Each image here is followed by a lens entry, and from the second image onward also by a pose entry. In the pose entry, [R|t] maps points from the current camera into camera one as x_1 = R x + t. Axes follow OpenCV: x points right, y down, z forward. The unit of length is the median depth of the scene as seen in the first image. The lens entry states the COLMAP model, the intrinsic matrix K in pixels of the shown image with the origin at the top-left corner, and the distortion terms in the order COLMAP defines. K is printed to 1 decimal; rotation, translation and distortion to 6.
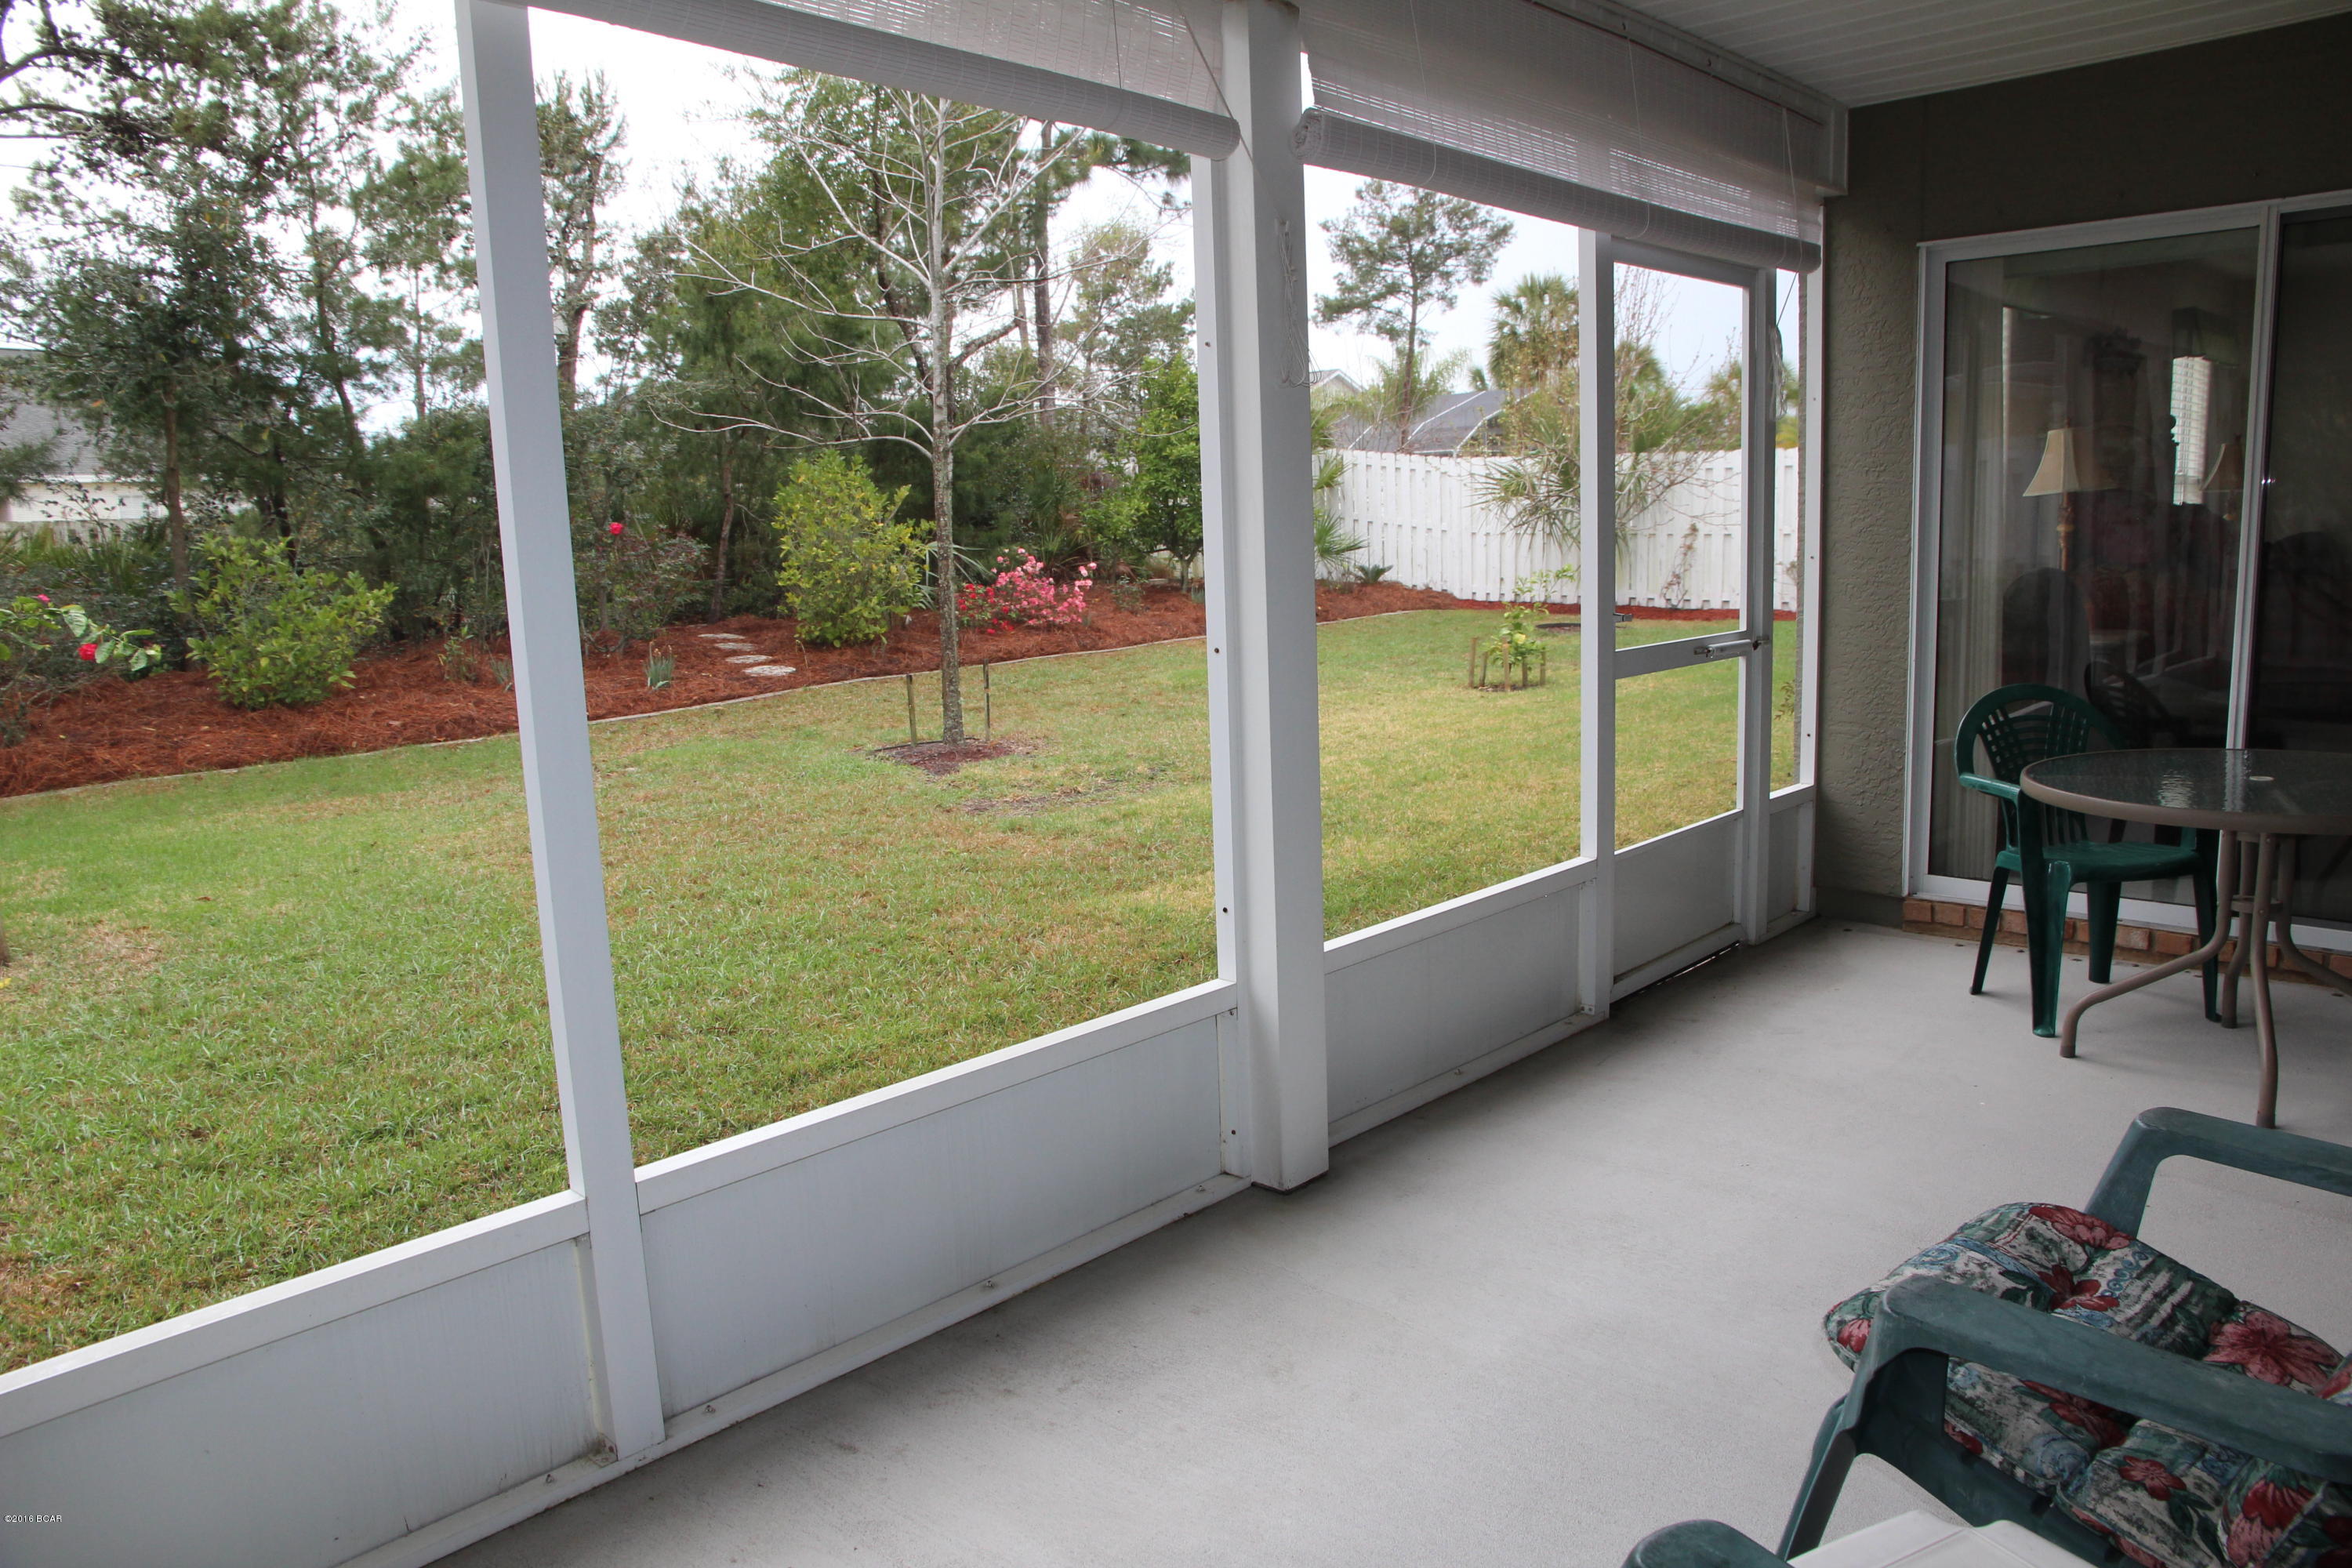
lens RADIAL K [[1625.0, 0, 1203.5], [0, 1625.0, 782.2], [0, 0, 1]] dist [-0.118124, 0.090207]
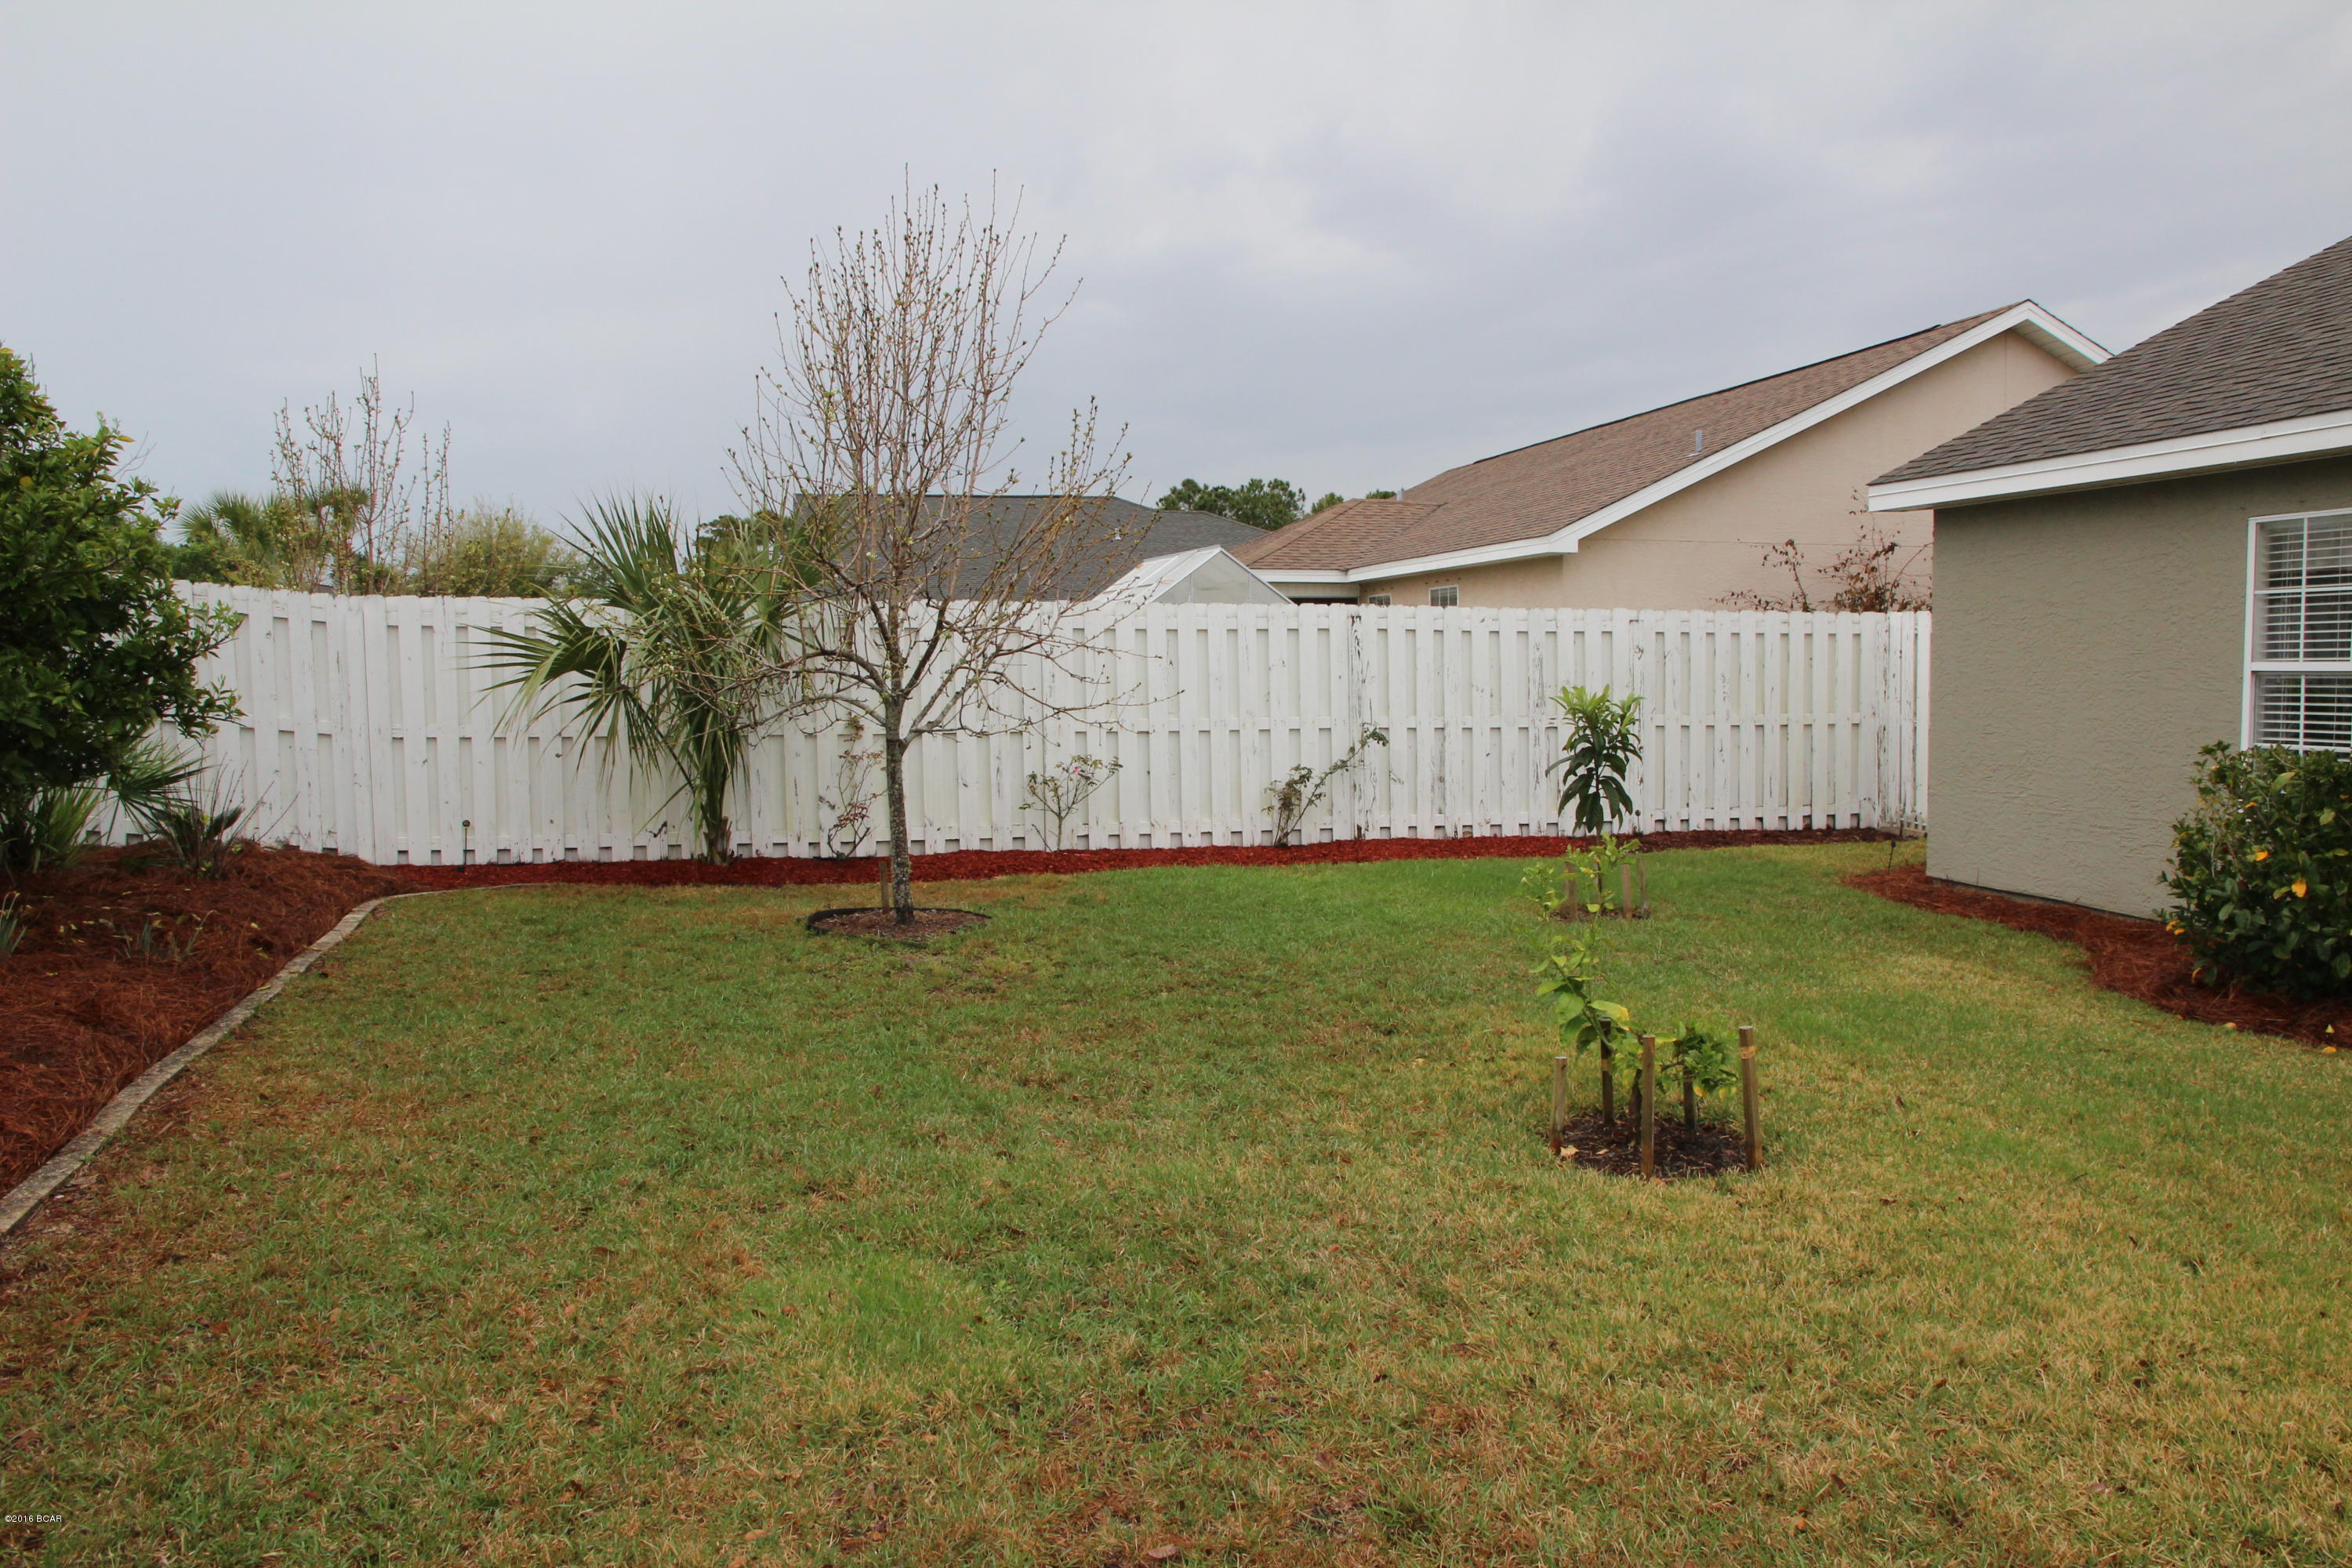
lens RADIAL K [[1604.9, 0, 1197.5], [0, 1604.9, 783.7], [0, 0, 1]] dist [-0.119180, 0.088265]
pose [[0.530611, -0.037698, 0.846777, -0.128933], [0.127885, 0.991135, -0.036011, -0.089865], [-0.837912, 0.127398, 0.530728, 0.524829]]
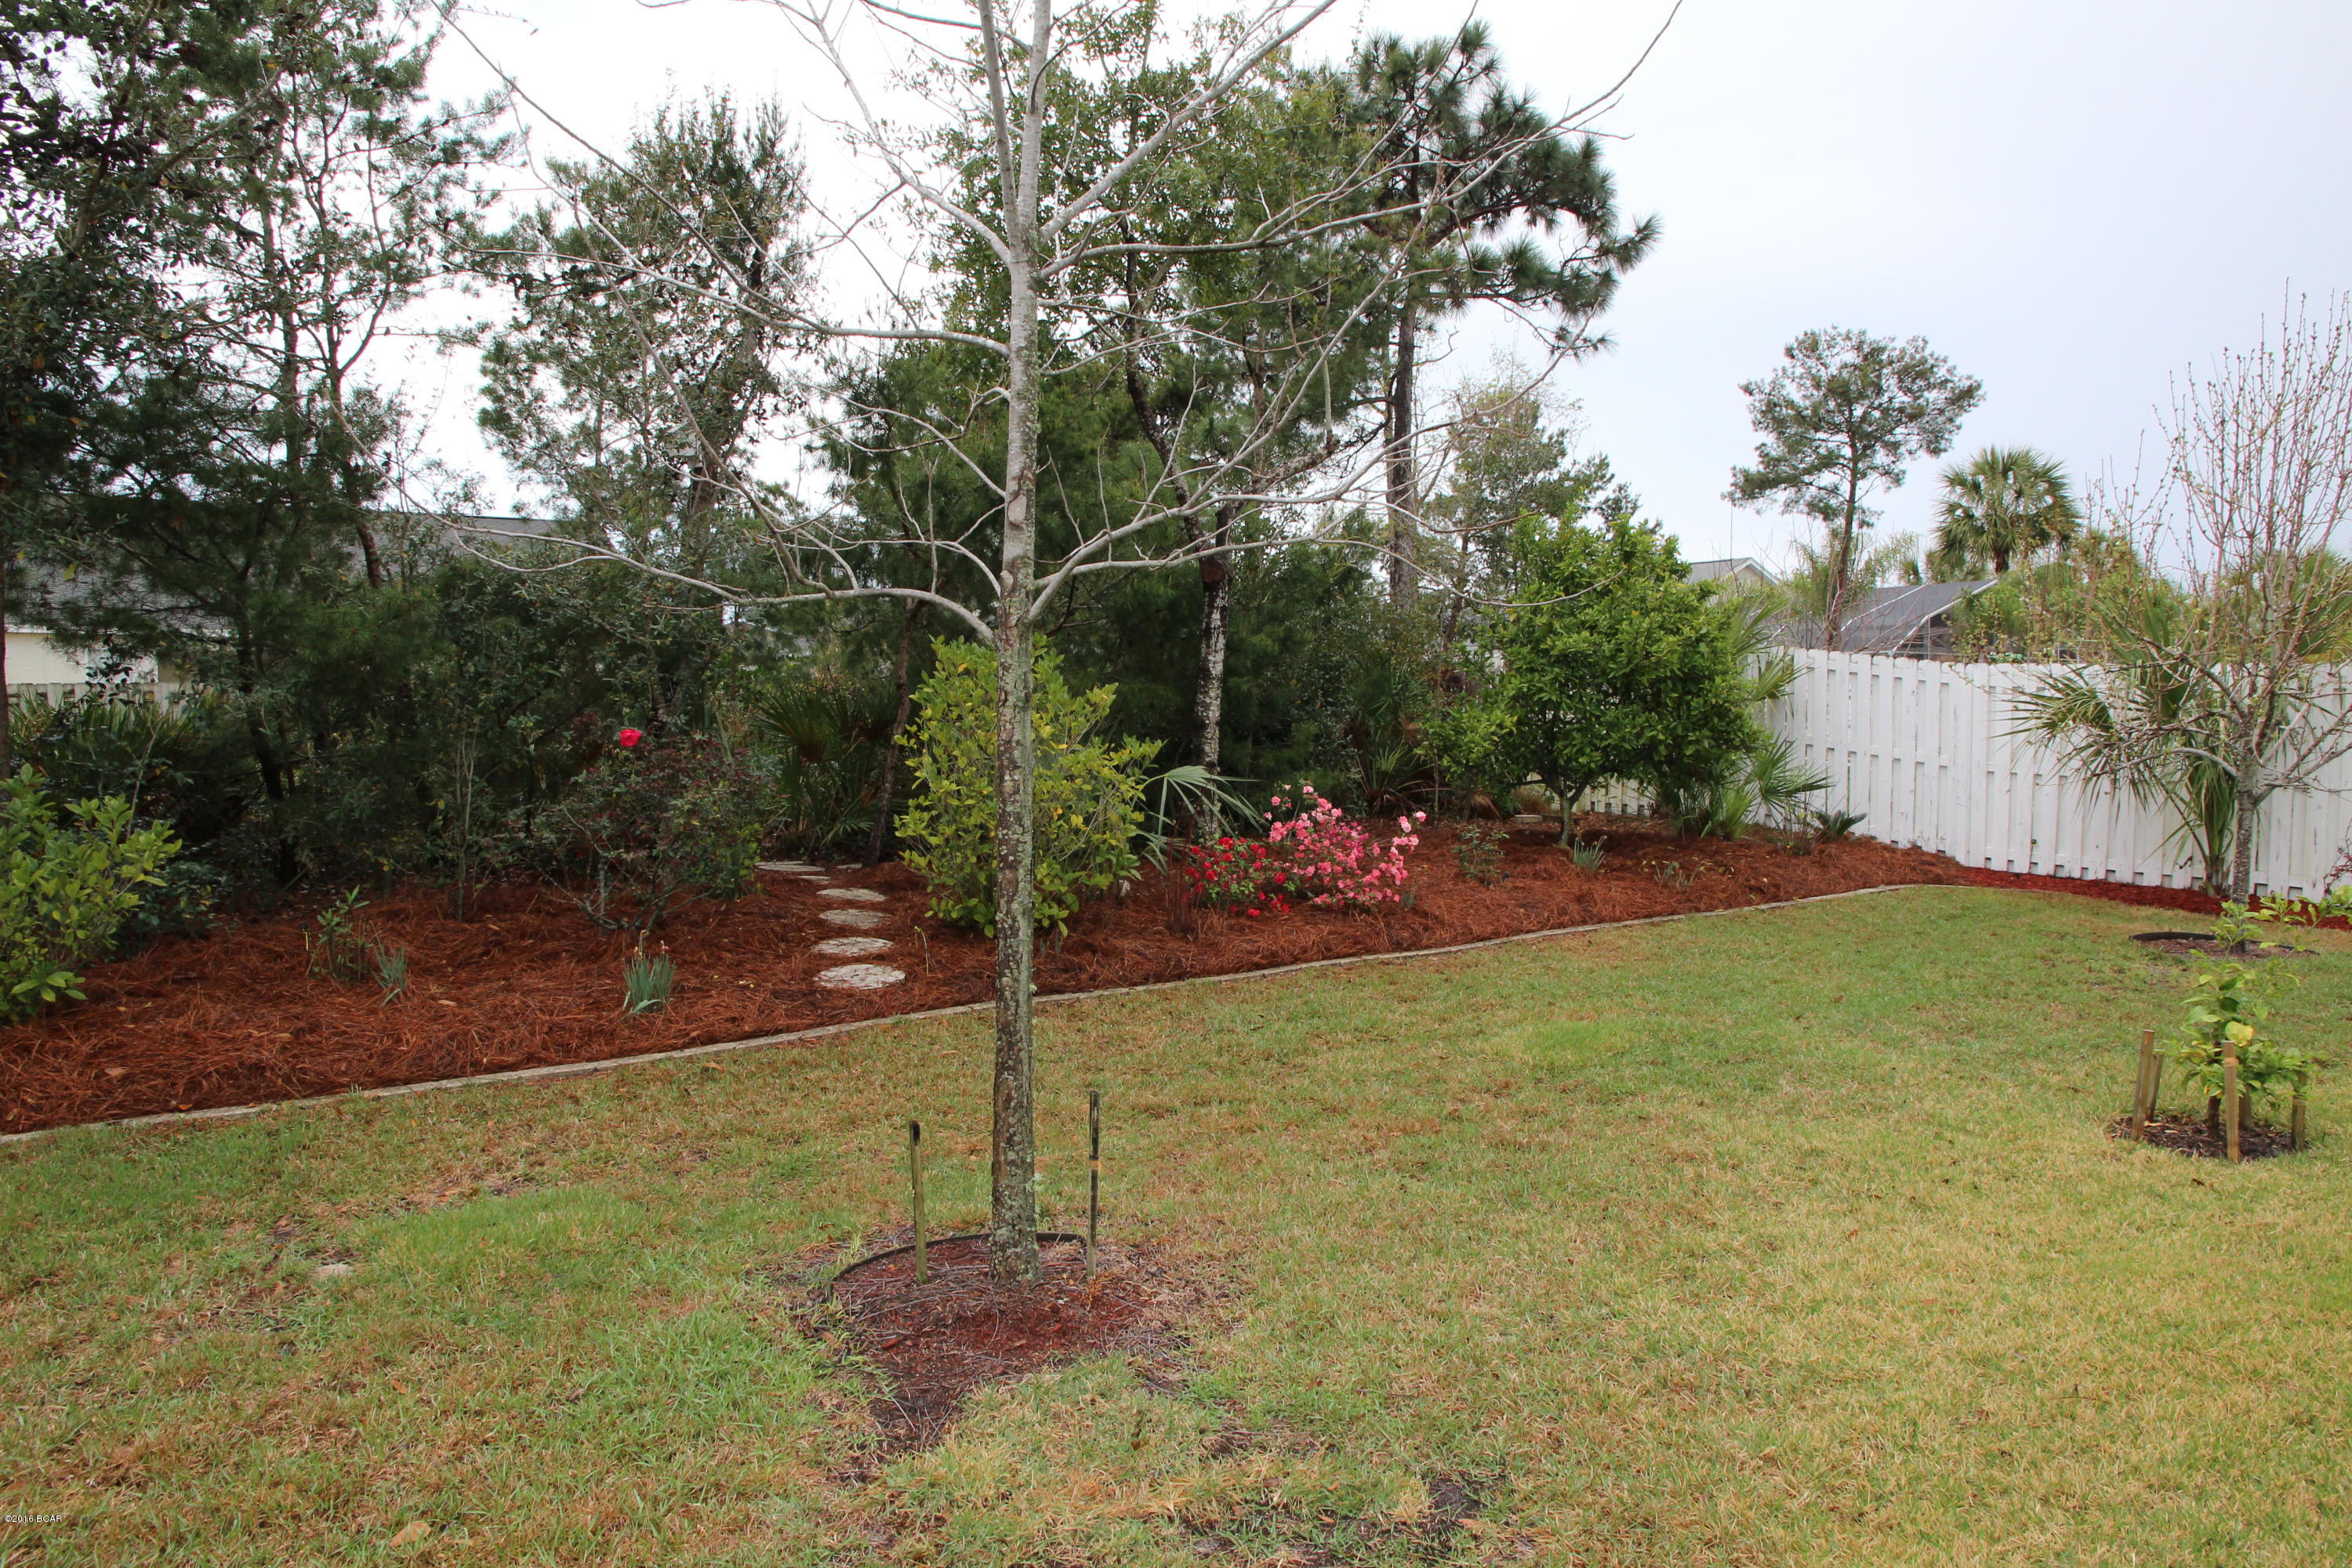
lens RADIAL K [[1625.0, 0, 1203.5], [0, 1625.0, 782.2], [0, 0, 1]] dist [-0.118124, 0.090207]
pose [[0.972289, 0.043774, -0.229649, -0.003908], [-0.069731, 0.991901, -0.106157, -0.055681], [0.223142, 0.119229, 0.967467, 0.275265]]
